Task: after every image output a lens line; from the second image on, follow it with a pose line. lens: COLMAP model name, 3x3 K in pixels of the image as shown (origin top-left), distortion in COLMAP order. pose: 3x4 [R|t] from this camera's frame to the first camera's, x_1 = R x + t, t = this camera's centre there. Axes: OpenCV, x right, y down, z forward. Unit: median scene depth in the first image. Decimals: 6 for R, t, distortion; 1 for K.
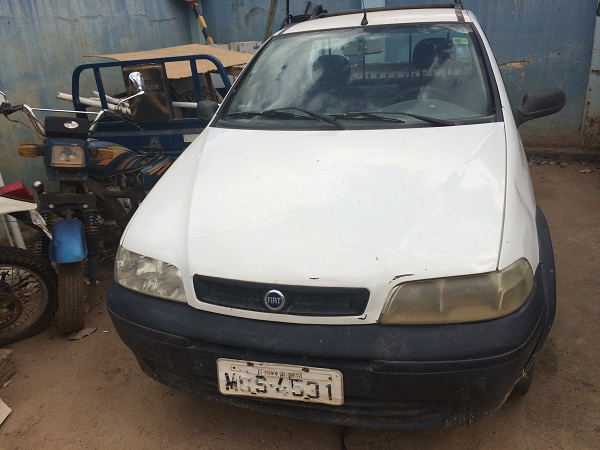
lens RADIAL K [[517.0, 0, 301.3], [0, 517.0, 226.2], [0, 0, 1]] dist [0.037681, -0.043589]
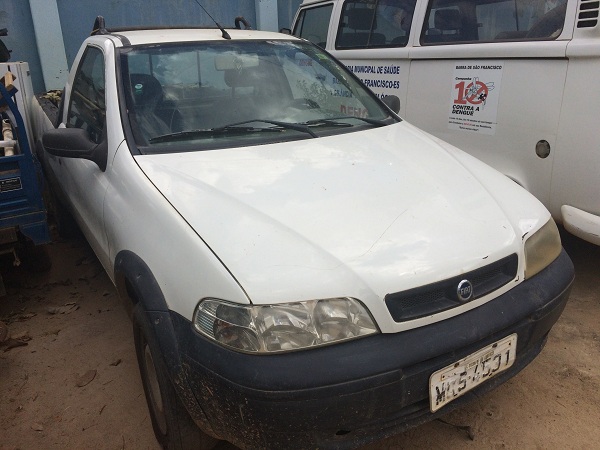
lens RADIAL K [[517.0, 0, 300.7], [0, 517.0, 223.4], [0, 0, 1]] dist [0.037681, -0.043589]
pose [[0.680173, -0.201853, 0.704712, -0.894136], [0.252003, 0.967136, 0.033792, -0.090307], [-0.688374, 0.154605, 0.708688, 0.459374]]
